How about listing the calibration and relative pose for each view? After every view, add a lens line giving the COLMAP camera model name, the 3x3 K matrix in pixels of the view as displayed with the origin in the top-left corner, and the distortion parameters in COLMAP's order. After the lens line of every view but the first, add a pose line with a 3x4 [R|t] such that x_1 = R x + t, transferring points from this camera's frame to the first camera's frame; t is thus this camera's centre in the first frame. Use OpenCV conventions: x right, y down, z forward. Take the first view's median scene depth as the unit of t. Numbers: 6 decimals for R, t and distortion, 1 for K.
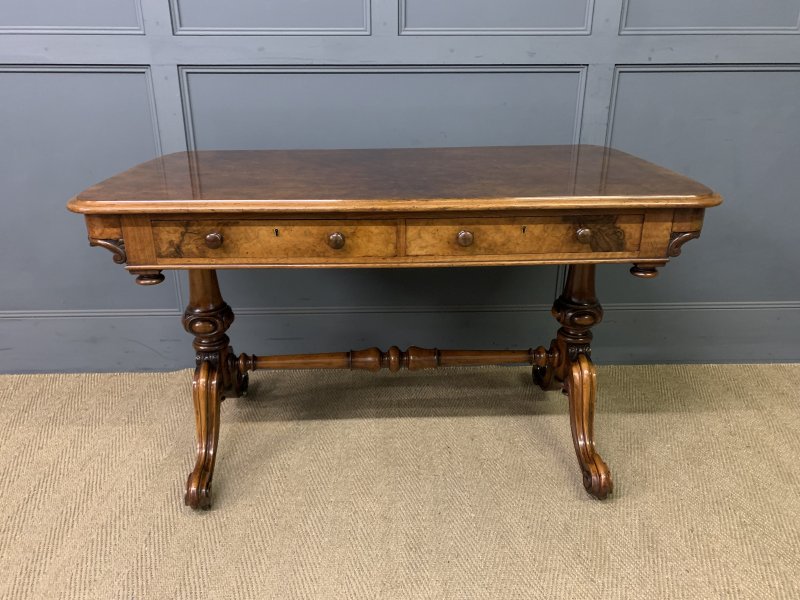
lens RADIAL K [[613.8, 0, 390.9], [0, 613.8, 295.6], [0, 0, 1]] dist [0.010159, 0.002070]
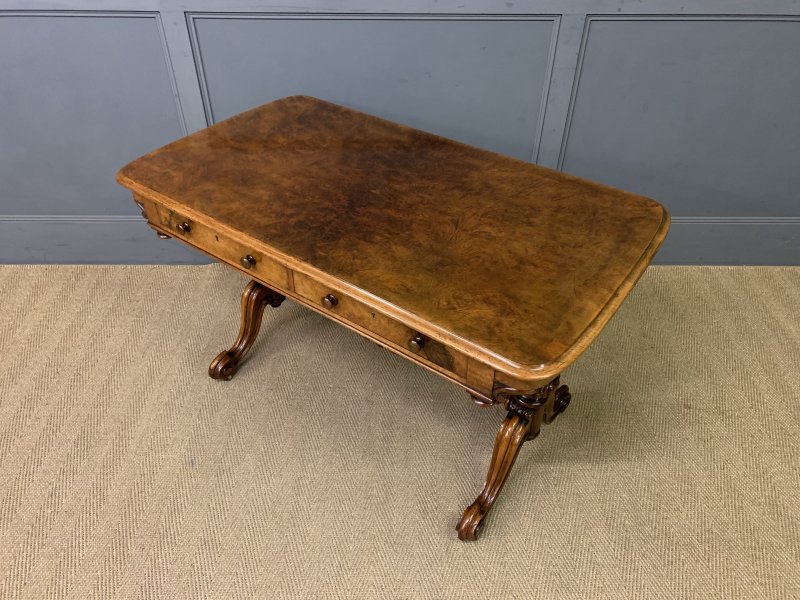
lens RADIAL K [[613.8, 0, 400.0], [0, 613.8, 293.7], [0, 0, 1]] dist [0.009929, -0.001955]
pose [[0.999761, 0.019817, -0.009207, 0.068034], [-0.015915, 0.949086, 0.314614, -0.301157], [0.014973, -0.314393, 0.949175, -0.229893]]
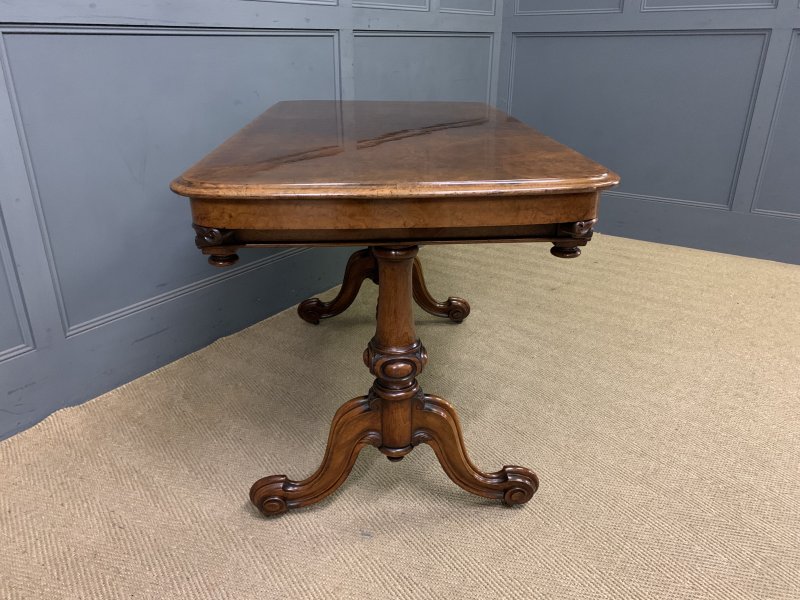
lens RADIAL K [[618.6, 0, 397.8], [0, 618.6, 298.8], [0, 0, 1]] dist [0.017796, -0.007267]
pose [[0.596083, -0.308271, 0.741387, -0.883970], [0.284996, 0.944469, 0.163573, -0.035580], [-0.750642, 0.113789, 0.650837, 0.178668]]
